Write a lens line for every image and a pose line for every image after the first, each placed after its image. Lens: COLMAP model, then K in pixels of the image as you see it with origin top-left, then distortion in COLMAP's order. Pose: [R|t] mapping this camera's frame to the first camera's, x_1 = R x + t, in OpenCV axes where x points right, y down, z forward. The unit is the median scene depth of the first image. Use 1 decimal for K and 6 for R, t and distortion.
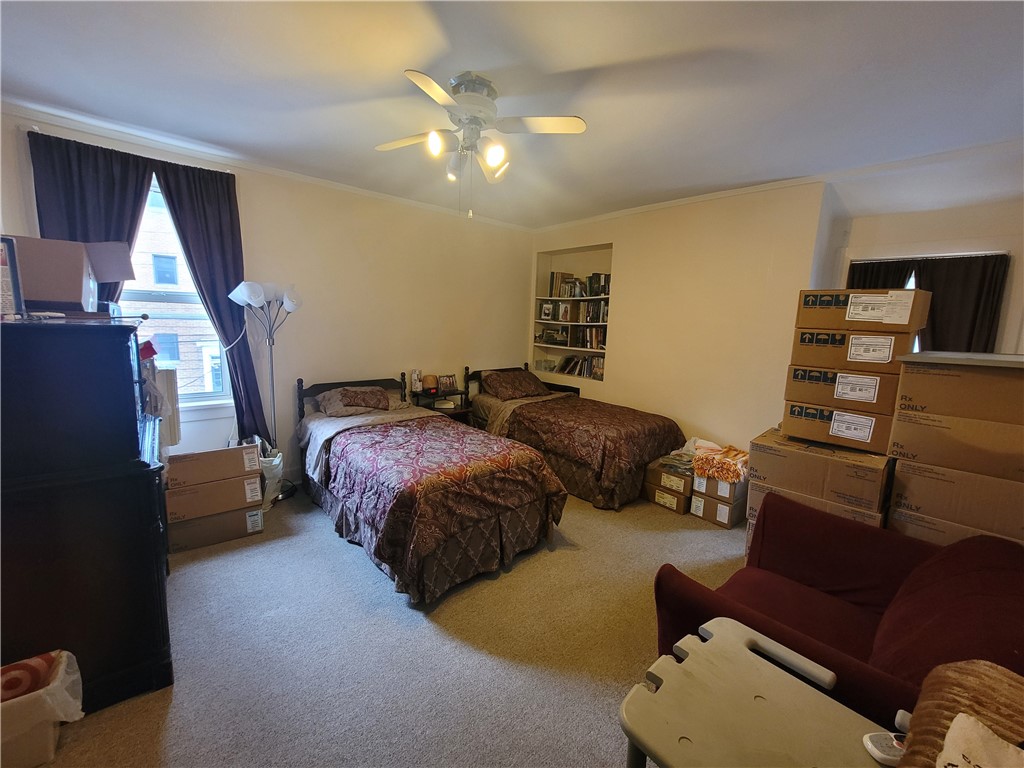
lens RADIAL K [[417.3, 0, 512.0], [0, 417.3, 384.0], [0, 0, 1]] dist [-0.003608, 0.000243]
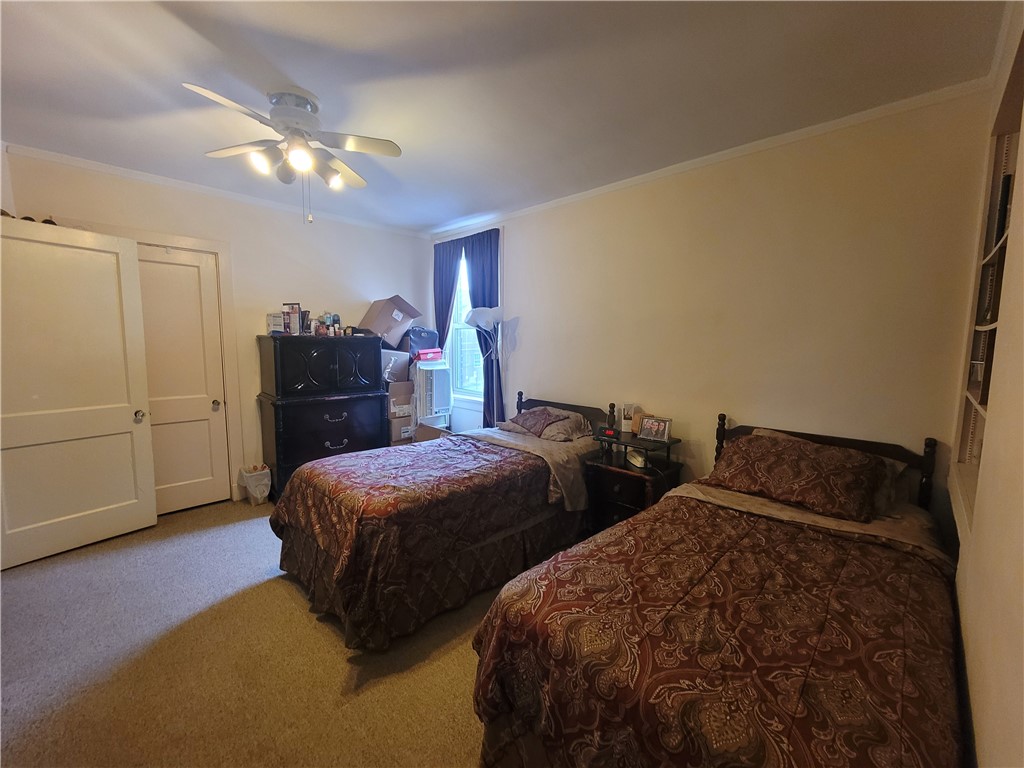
lens RADIAL K [[417.3, 0, 512.0], [0, 417.3, 384.0], [0, 0, 1]] dist [-0.003608, 0.000243]
pose [[0.080296, 0.068716, -0.994400, 0.658512], [-0.163454, 0.985024, 0.054870, -0.100195], [0.983278, 0.158133, 0.090326, 0.989834]]
